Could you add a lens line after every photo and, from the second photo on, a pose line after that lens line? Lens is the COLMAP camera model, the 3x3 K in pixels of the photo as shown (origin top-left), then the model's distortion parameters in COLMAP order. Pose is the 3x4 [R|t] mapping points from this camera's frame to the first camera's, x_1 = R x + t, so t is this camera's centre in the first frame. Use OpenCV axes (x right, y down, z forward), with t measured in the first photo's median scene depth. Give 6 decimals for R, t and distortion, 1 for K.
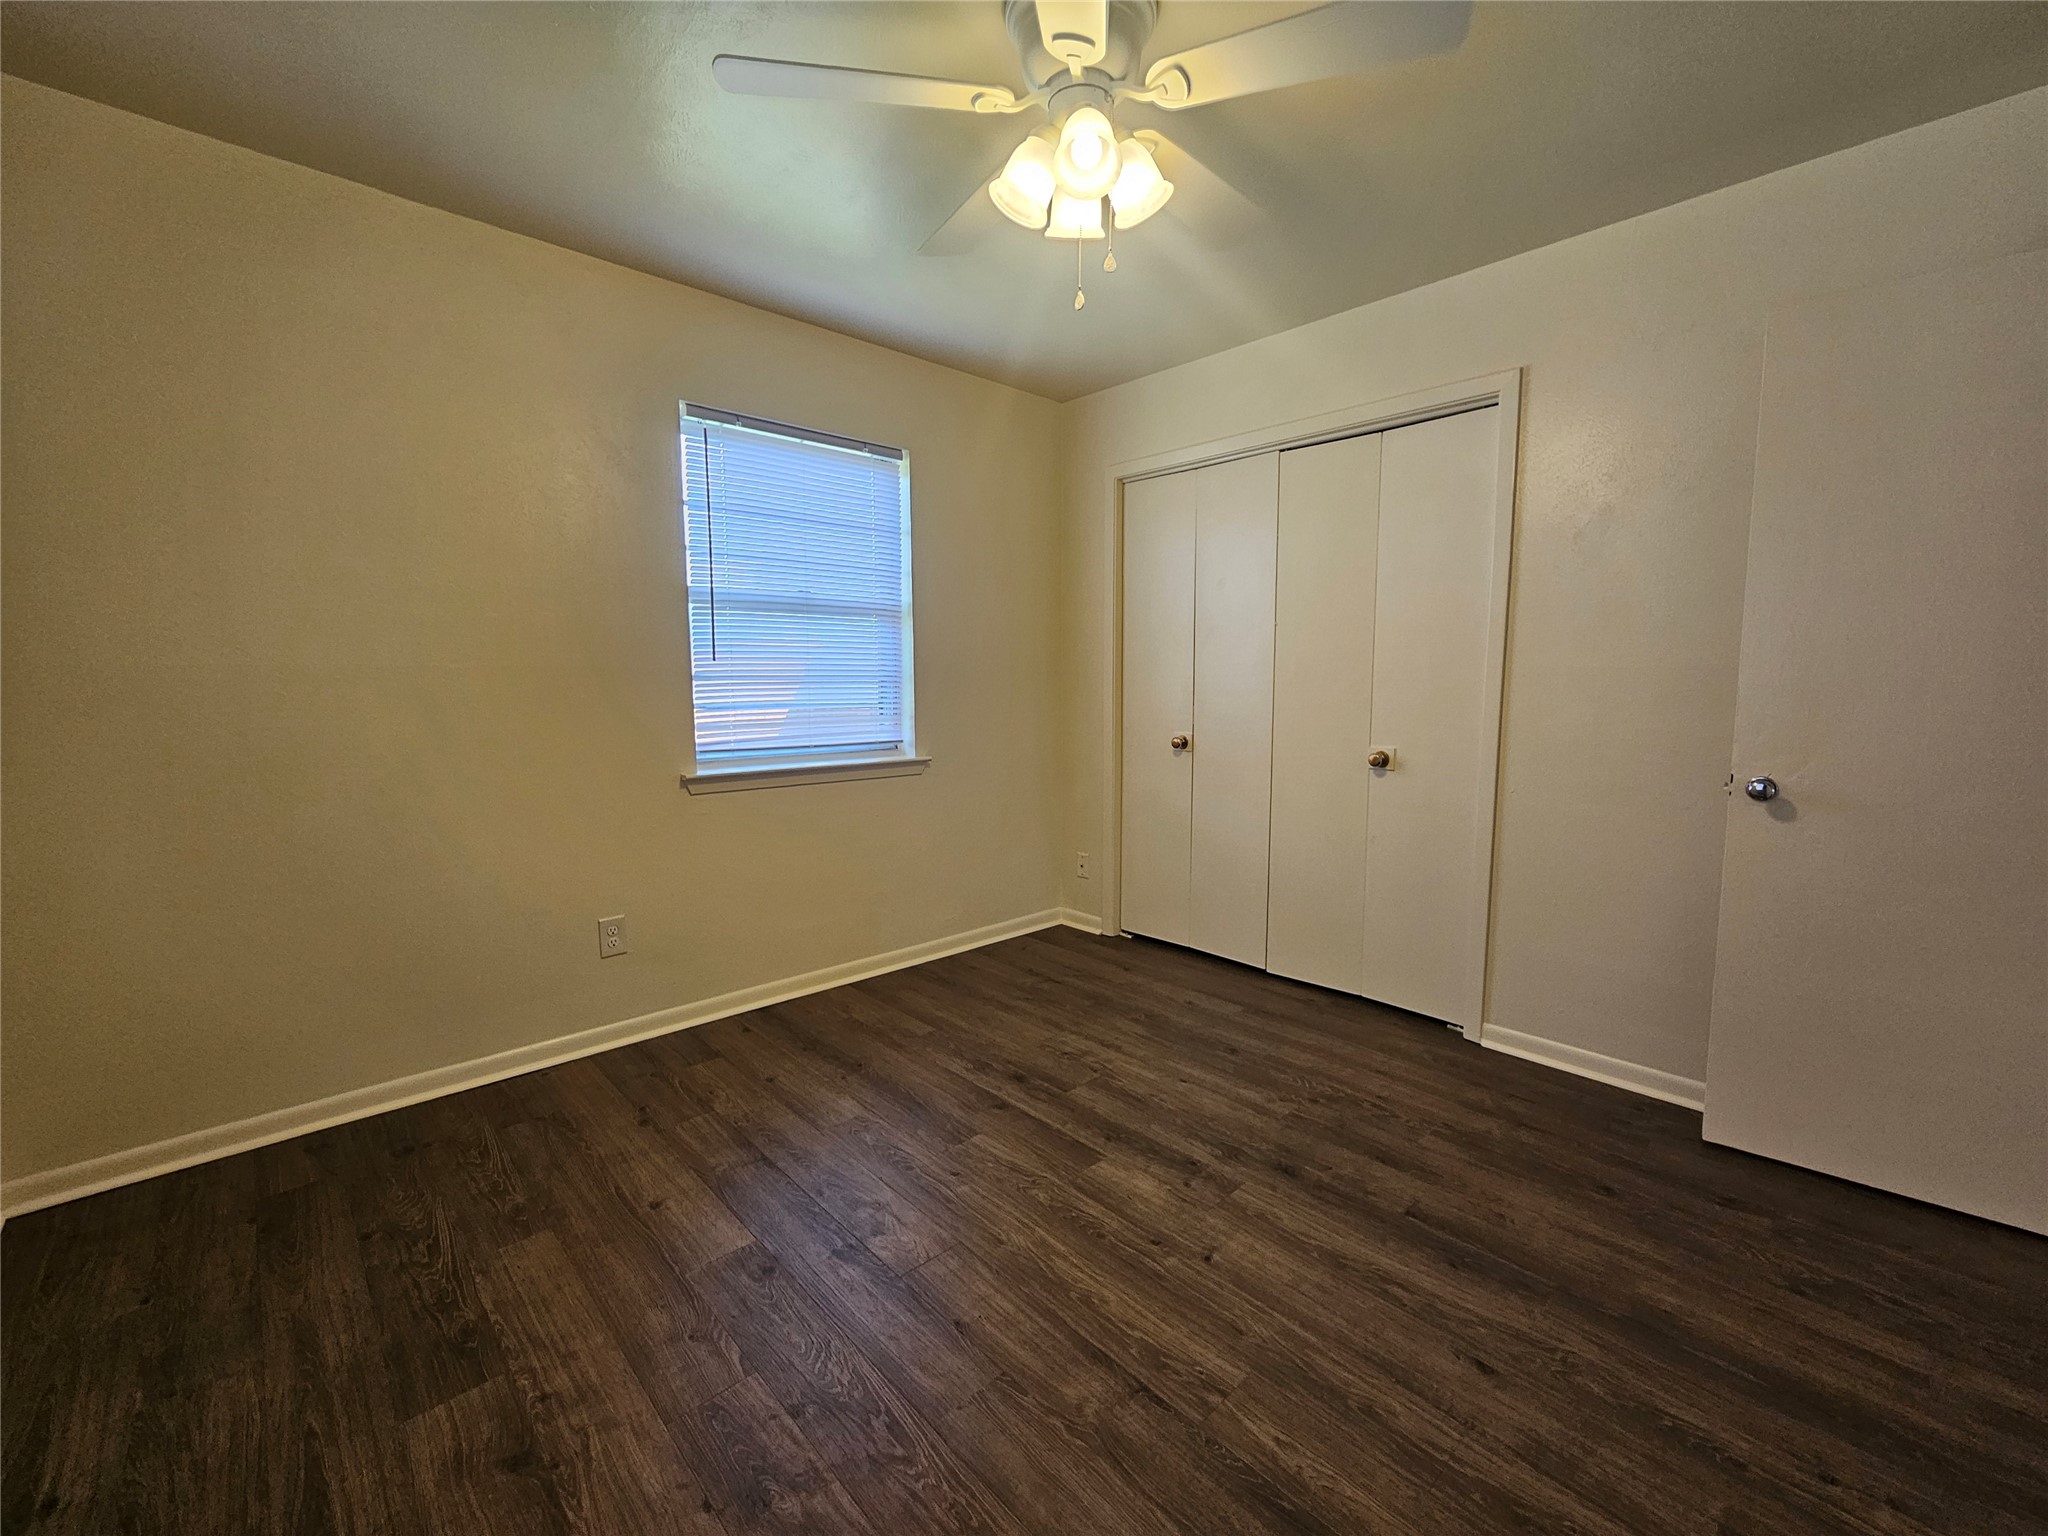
lens RADIAL K [[847.7, 0, 1016.1], [0, 847.7, 771.5], [0, 0, 1]] dist [0.000407, -0.000317]
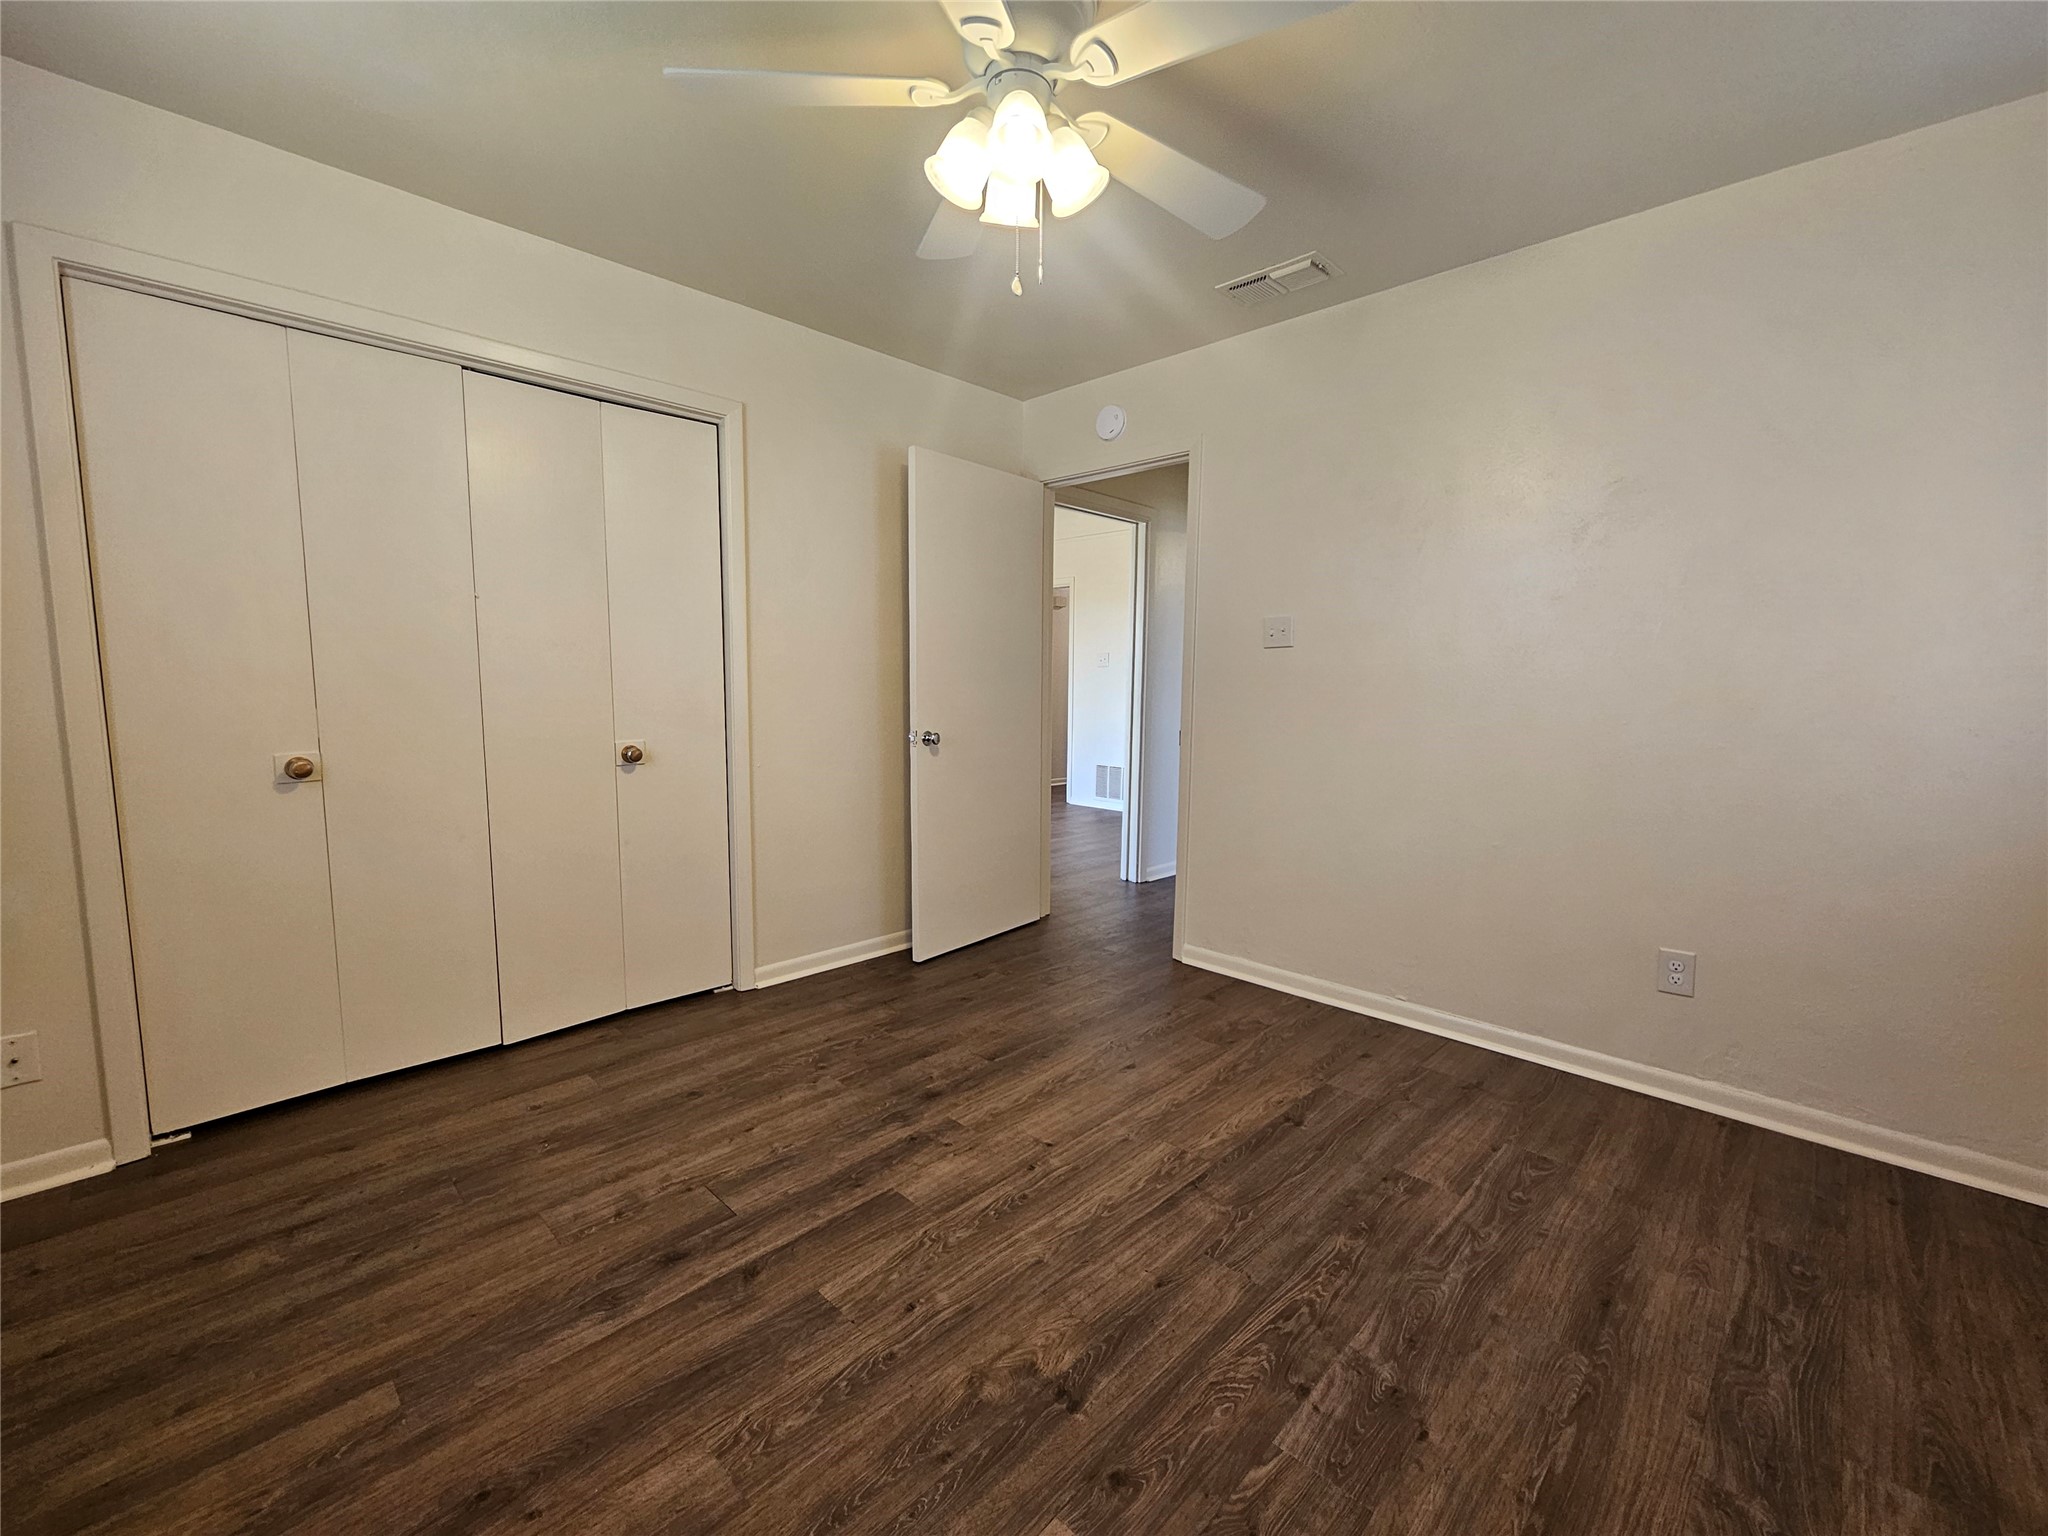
lens RADIAL K [[847.7, 0, 1029.9], [0, 847.7, 778.8], [0, 0, 1]] dist [0.000407, -0.000317]
pose [[-0.054512, -0.116439, 0.991701, -0.673983], [0.104785, 0.987026, 0.121650, -0.070252], [-0.993000, 0.110547, -0.041604, 0.747491]]
